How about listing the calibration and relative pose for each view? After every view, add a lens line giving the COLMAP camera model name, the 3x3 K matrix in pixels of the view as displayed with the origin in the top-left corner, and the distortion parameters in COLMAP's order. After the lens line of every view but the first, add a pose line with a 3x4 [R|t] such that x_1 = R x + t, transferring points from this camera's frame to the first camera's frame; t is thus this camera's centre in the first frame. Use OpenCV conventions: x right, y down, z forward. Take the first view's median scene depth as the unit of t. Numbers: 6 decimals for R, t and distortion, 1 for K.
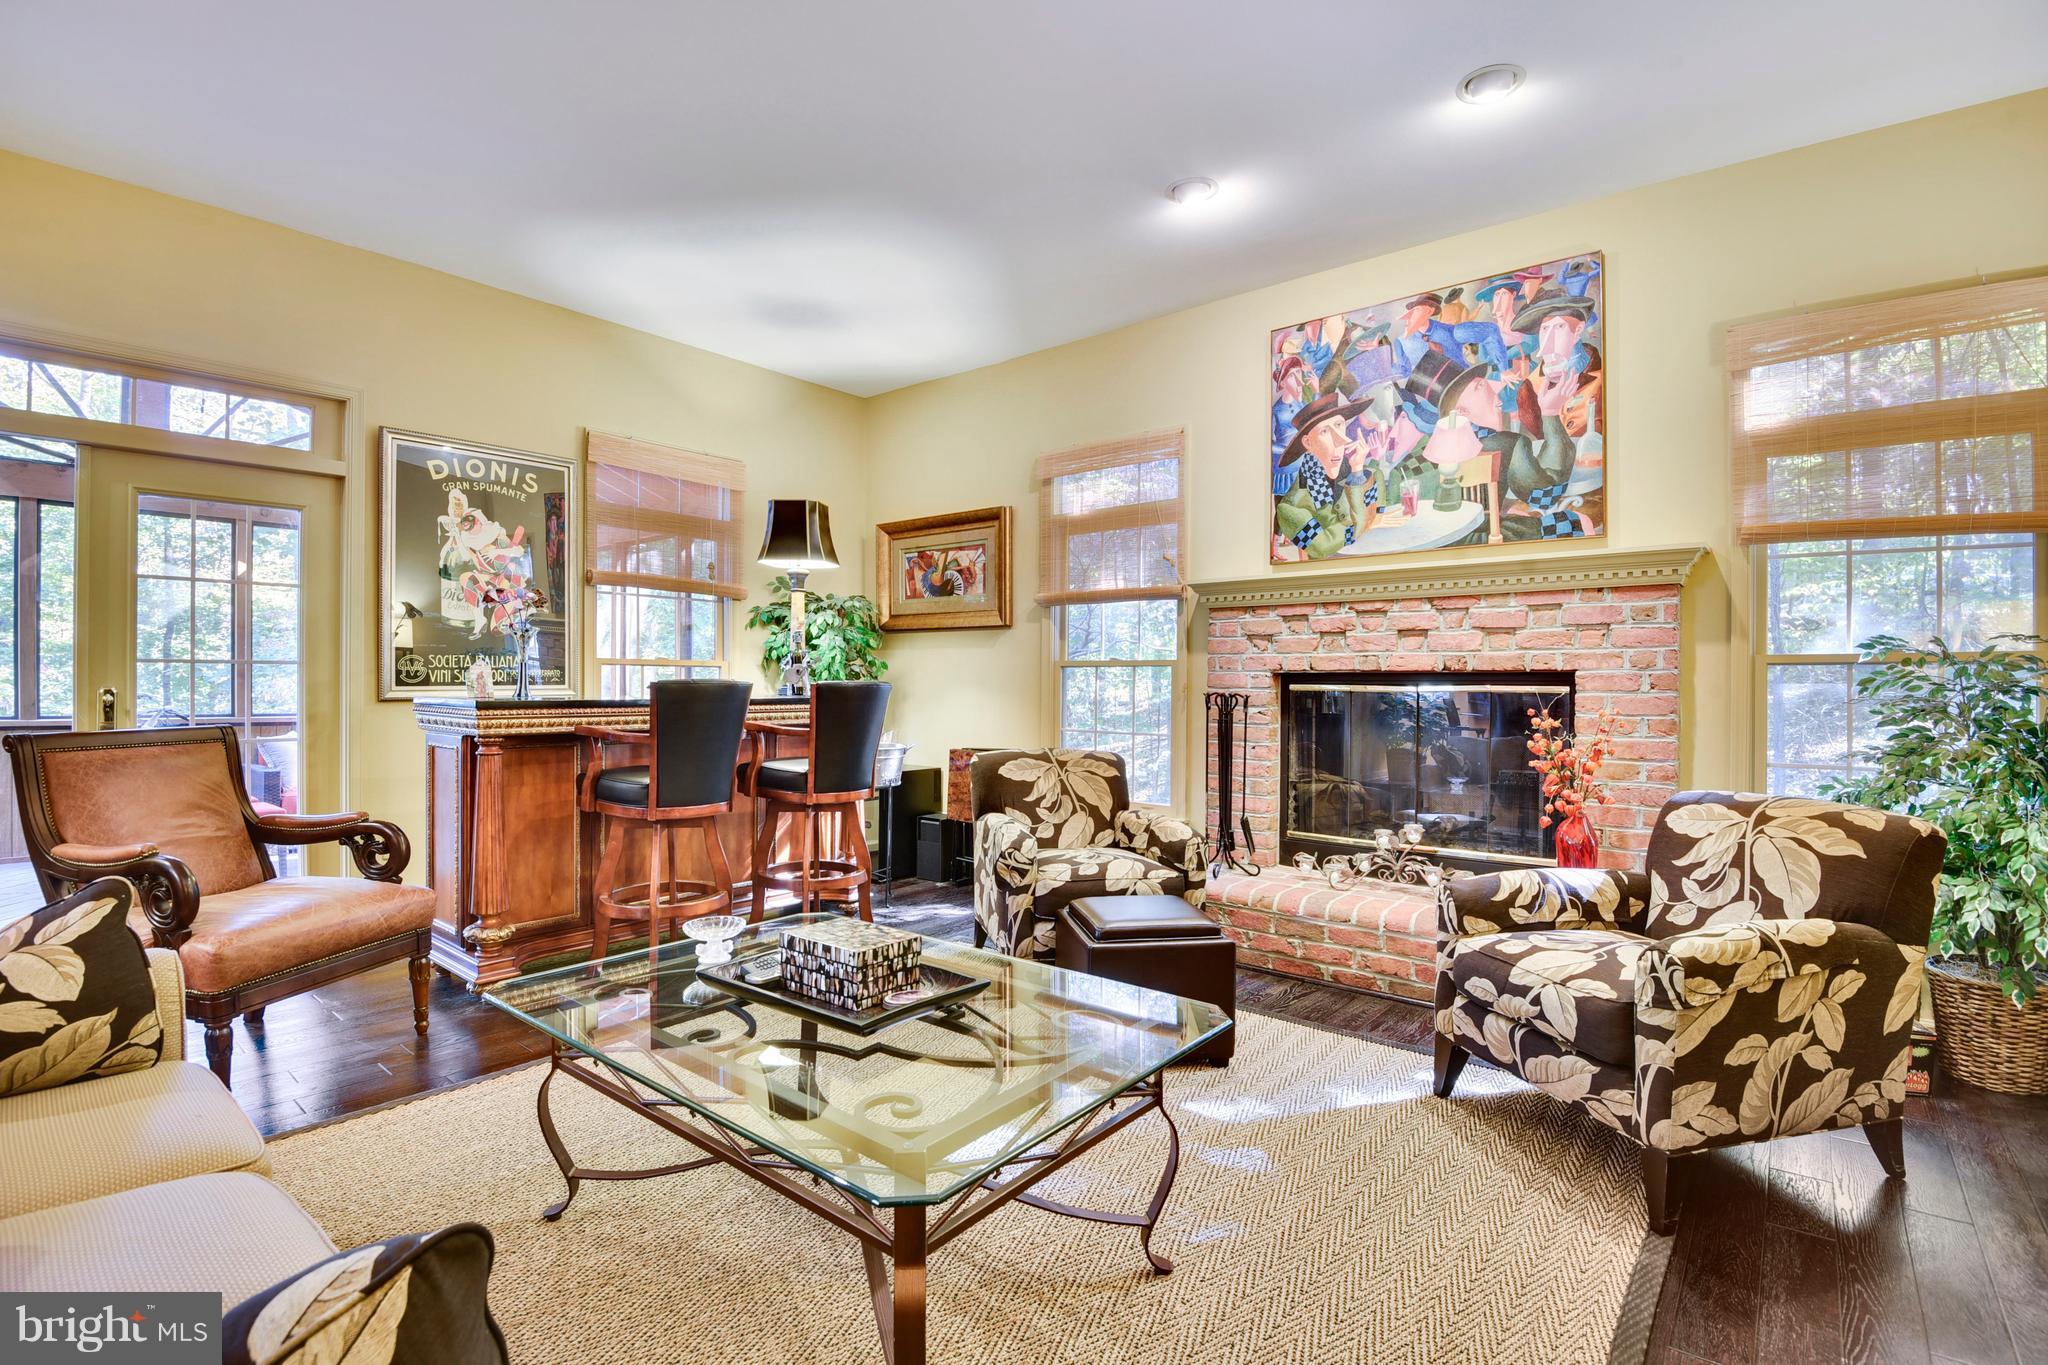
lens RADIAL K [[943.0, 0, 1015.5], [0, 943.0, 688.2], [0, 0, 1]] dist [-0.024734, -0.000409]
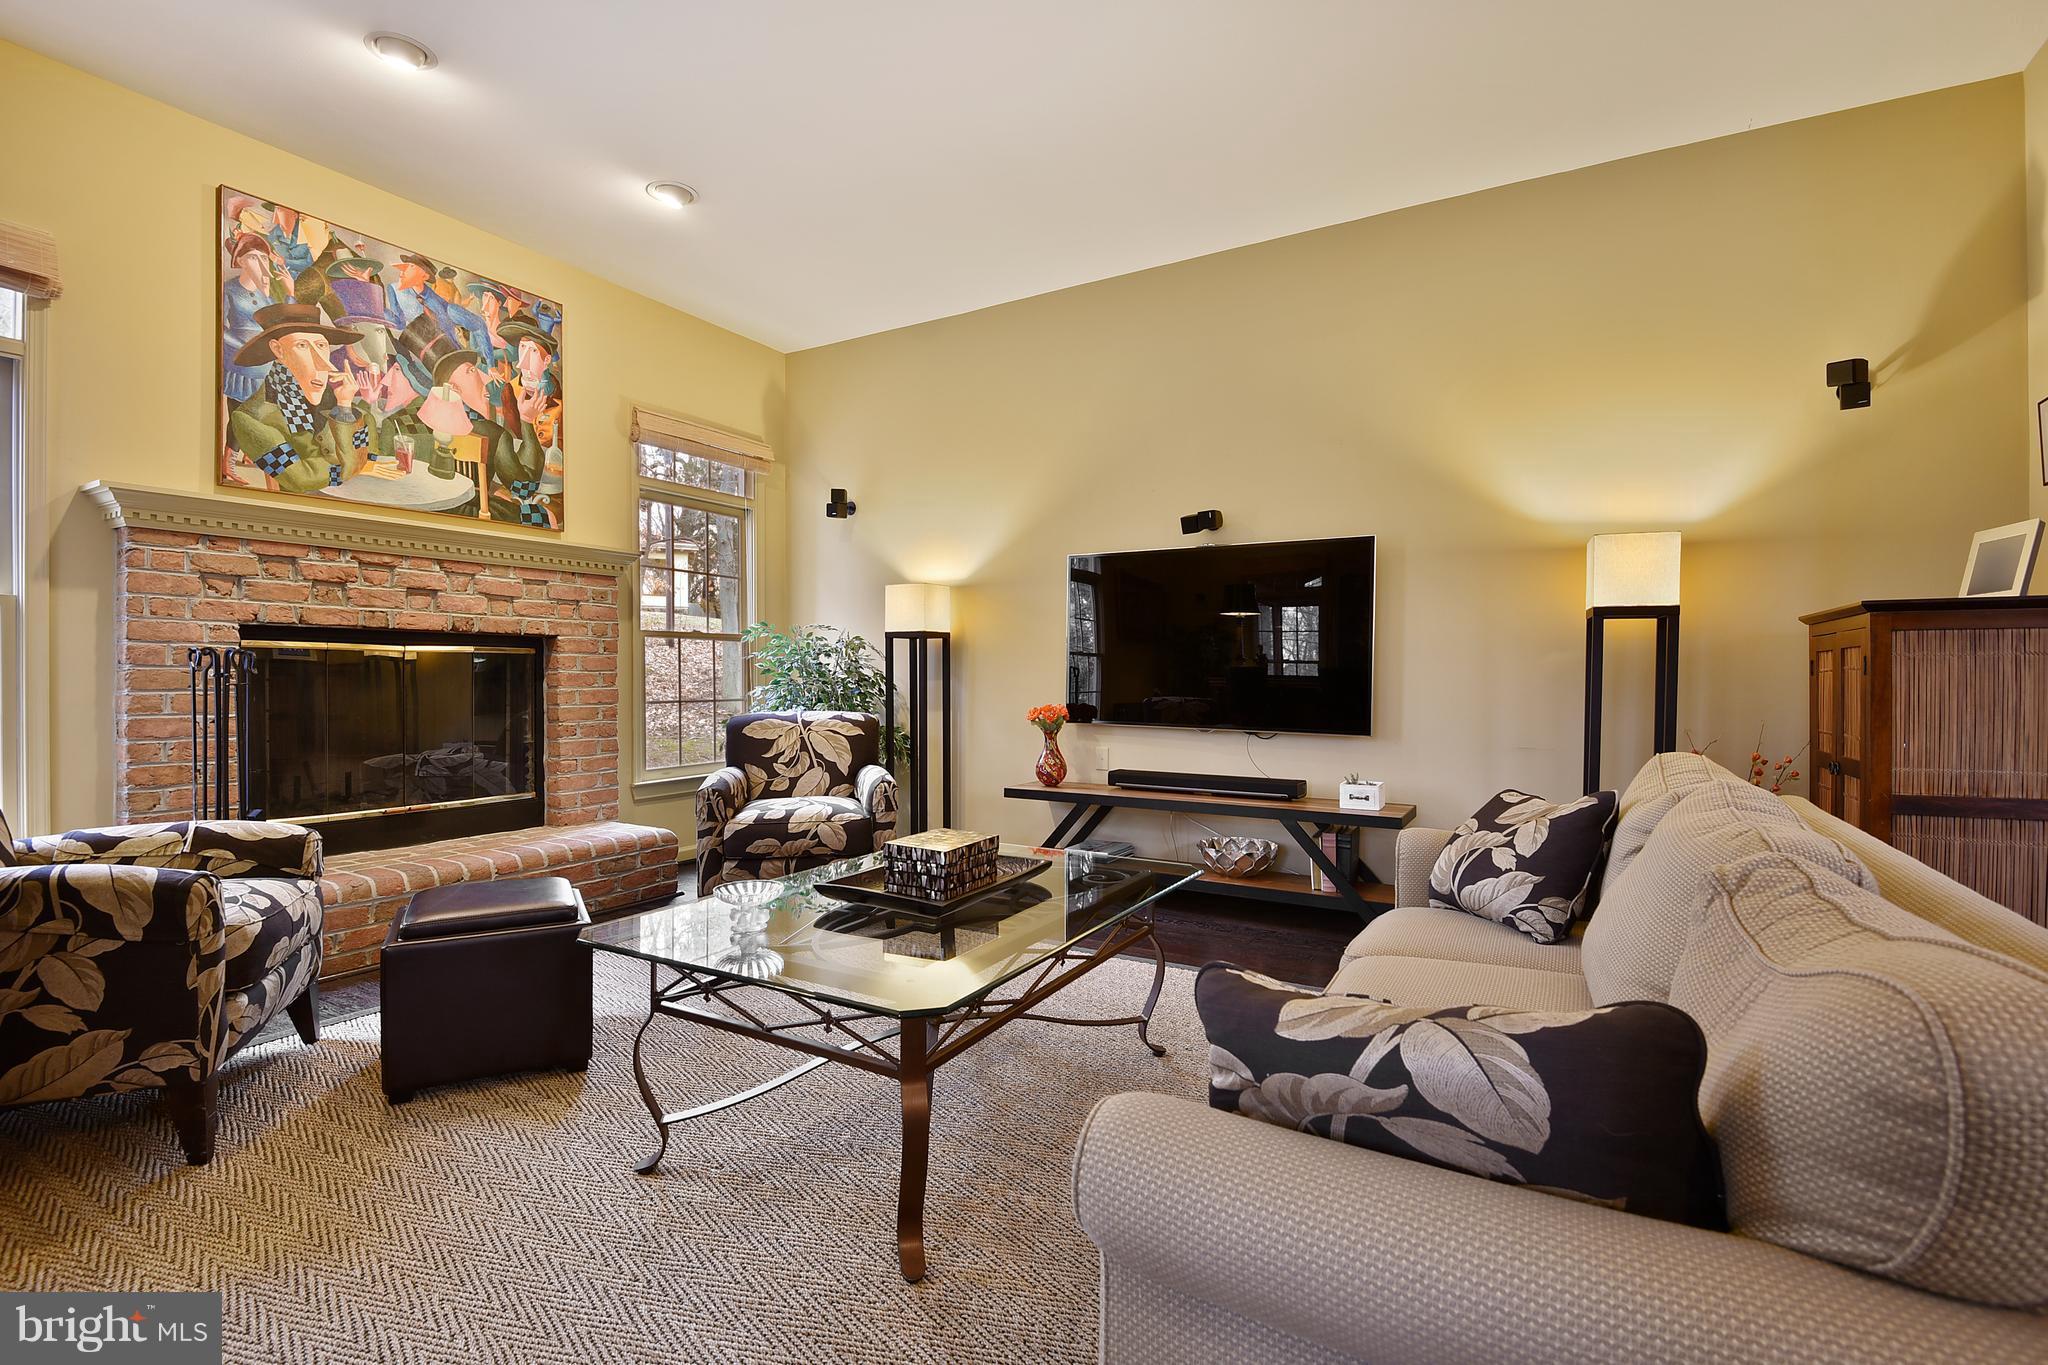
lens RADIAL K [[943.0, 0, 1015.5], [0, 943.0, 688.2], [0, 0, 1]] dist [-0.024734, -0.000409]
pose [[-0.152101, -0.018743, 0.988187, -0.654395], [-0.004979, 0.999822, 0.018197, 0.022511], [-0.988352, -0.002152, -0.152167, 0.515999]]
